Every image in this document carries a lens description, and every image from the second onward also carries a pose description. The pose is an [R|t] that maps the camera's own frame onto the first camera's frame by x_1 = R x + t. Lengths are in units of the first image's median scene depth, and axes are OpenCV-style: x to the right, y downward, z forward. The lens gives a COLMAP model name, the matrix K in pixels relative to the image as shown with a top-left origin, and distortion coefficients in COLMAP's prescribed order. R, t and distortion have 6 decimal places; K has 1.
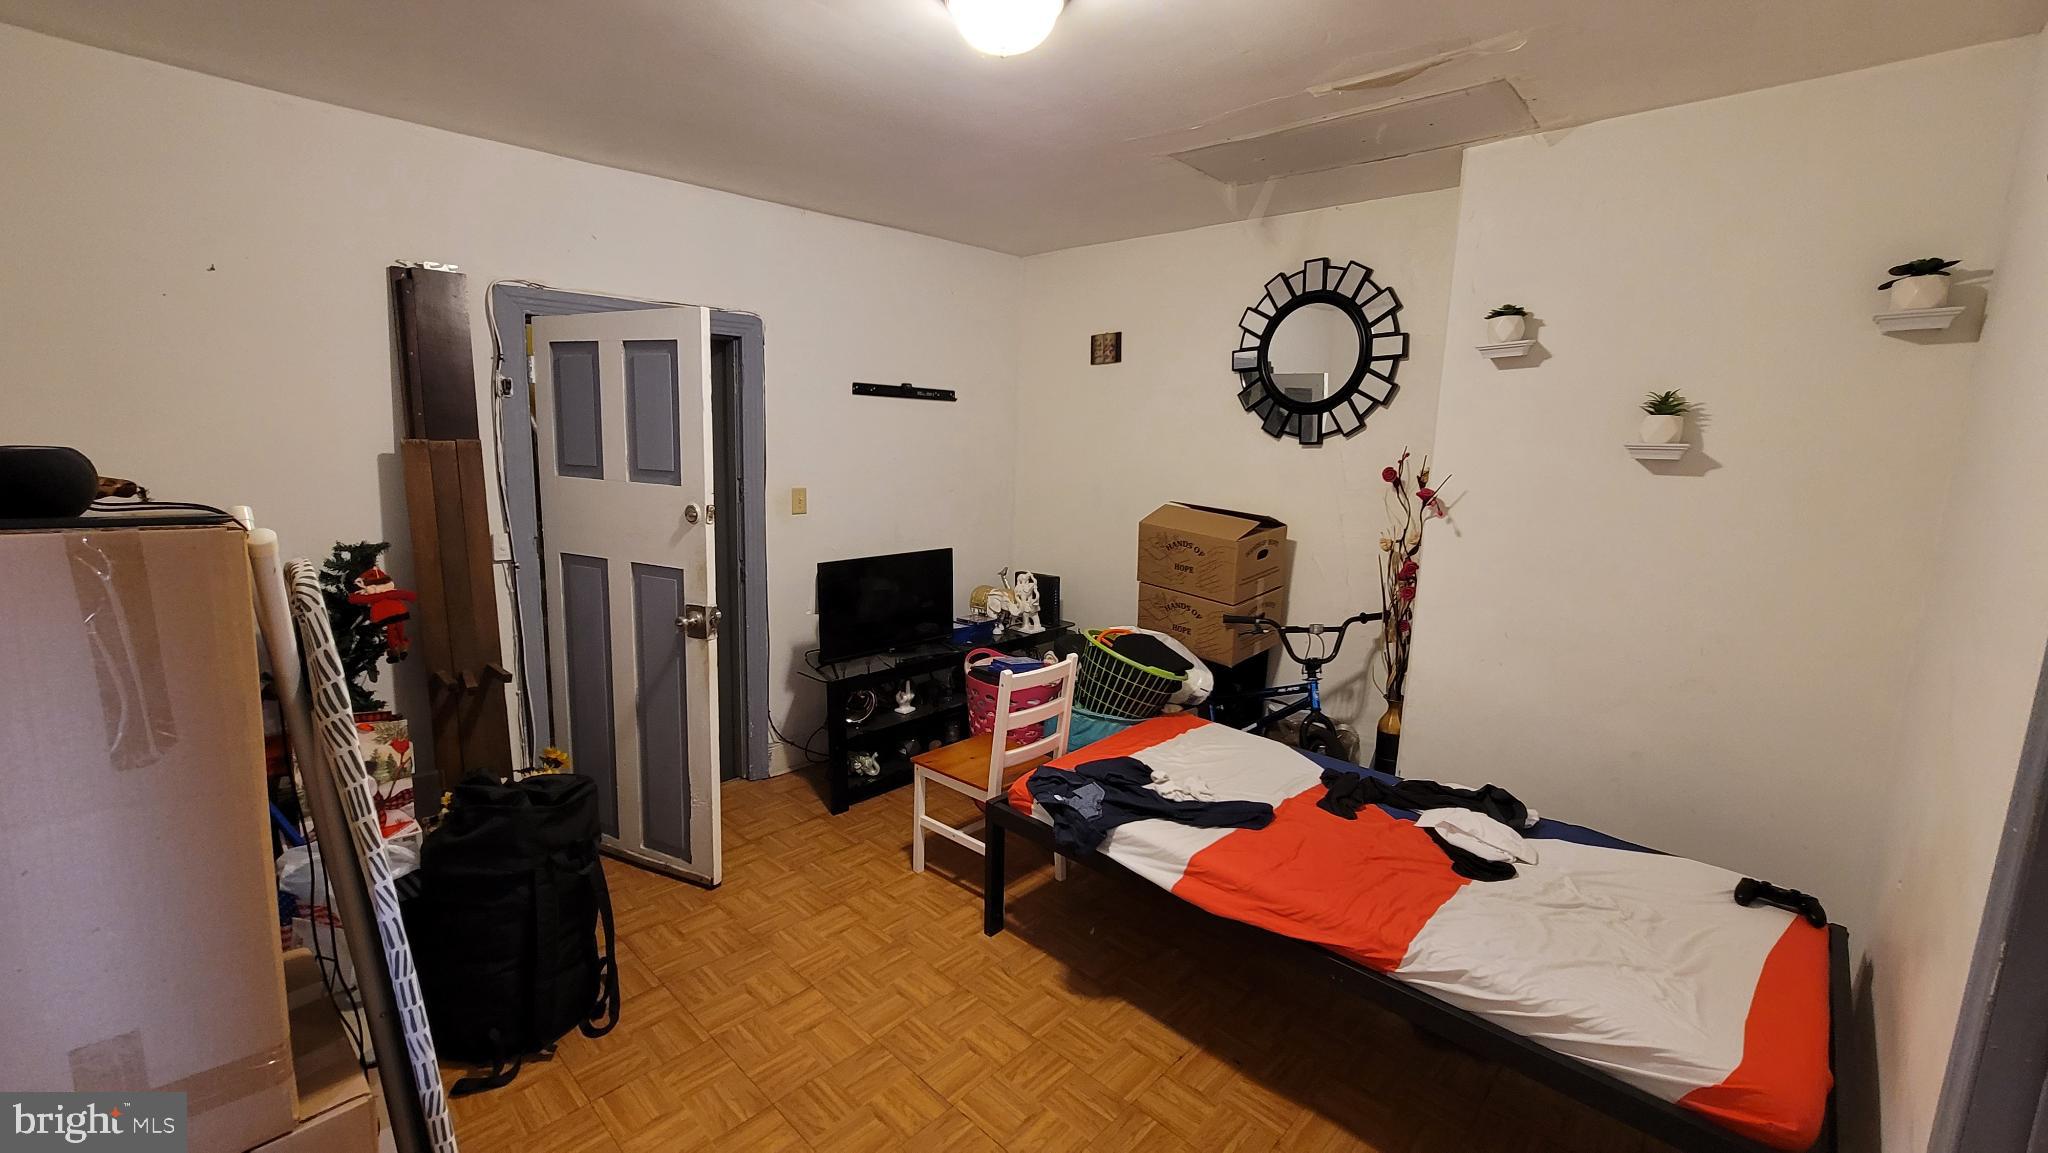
lens RADIAL K [[834.1, 0, 1016.2], [0, 834.1, 578.5], [0, 0, 1]] dist [0.000964, 0.003237]
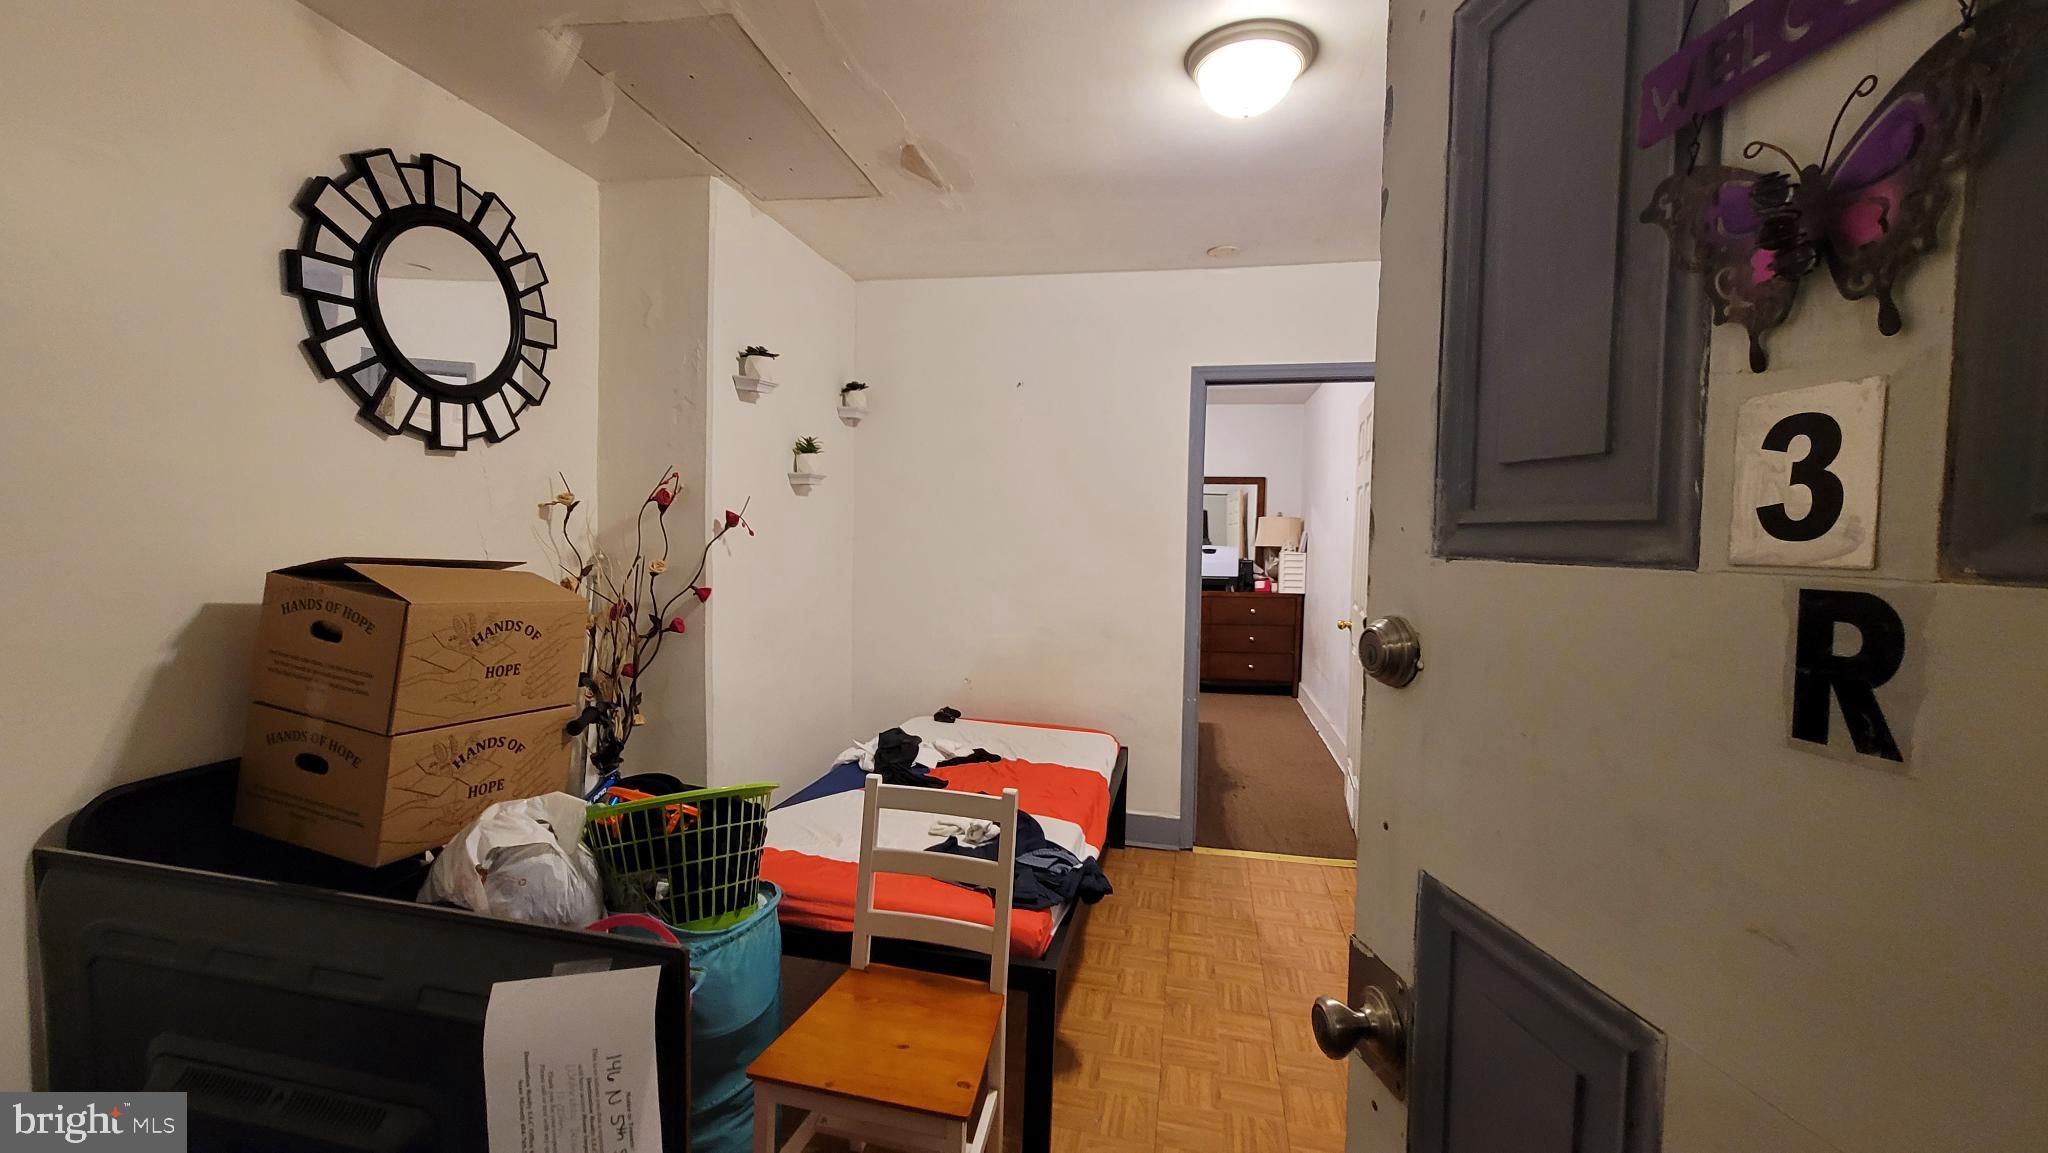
lens RADIAL K [[834.1, 0, 1016.2], [0, 834.1, 578.5], [0, 0, 1]] dist [0.000964, 0.003237]
pose [[-0.523406, -0.092068, 0.847095, -0.451583], [0.102443, 0.980135, 0.169826, -0.136150], [-0.845903, 0.175667, -0.503576, 1.031745]]
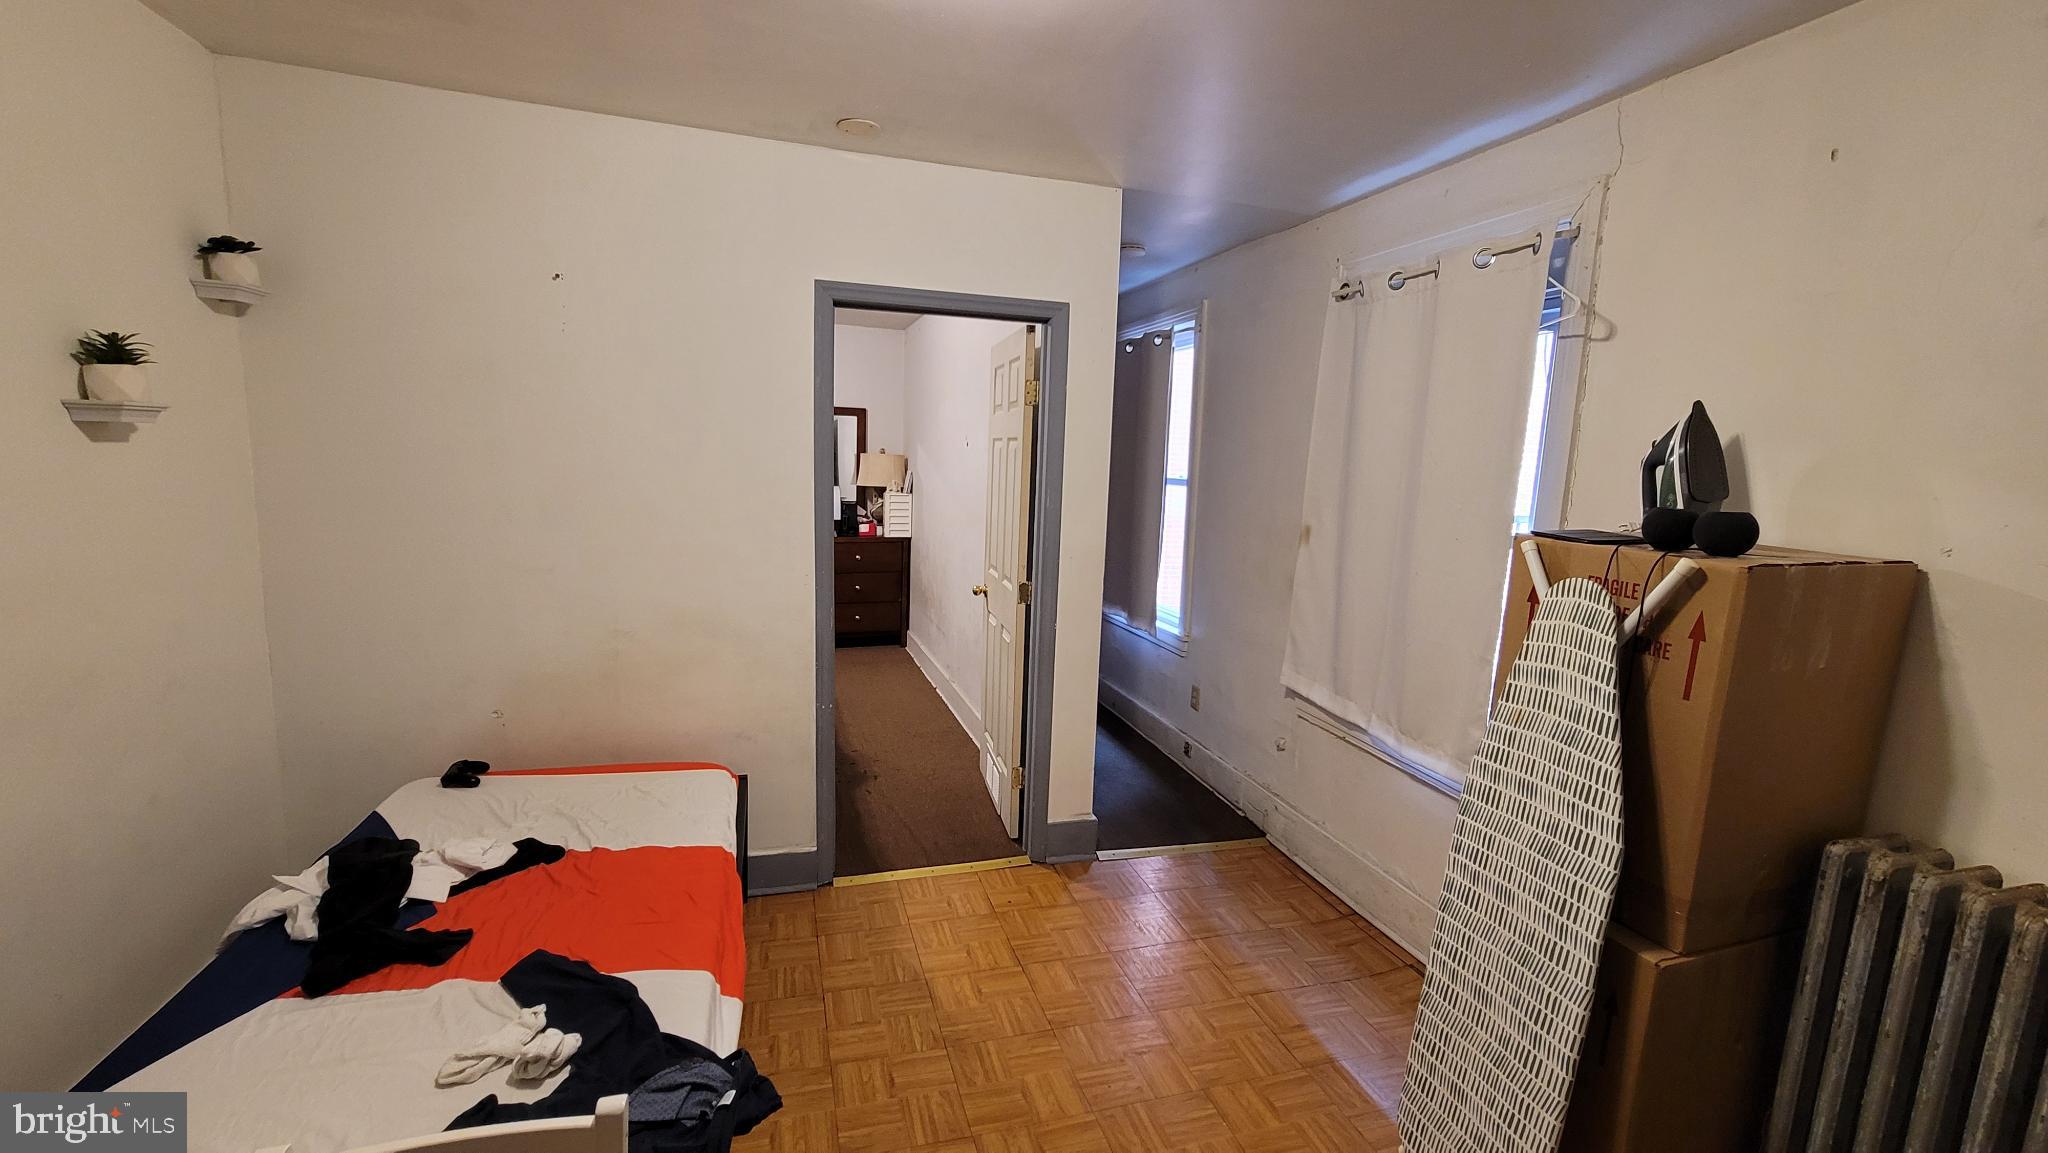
lens RADIAL K [[834.1, 0, 1016.2], [0, 834.1, 578.5], [0, 0, 1]] dist [0.000964, 0.003237]
pose [[-0.867921, -0.134764, 0.478071, -0.234644], [0.015567, 0.954637, 0.297365, -0.158447], [-0.496459, 0.265531, -0.826451, 0.905683]]
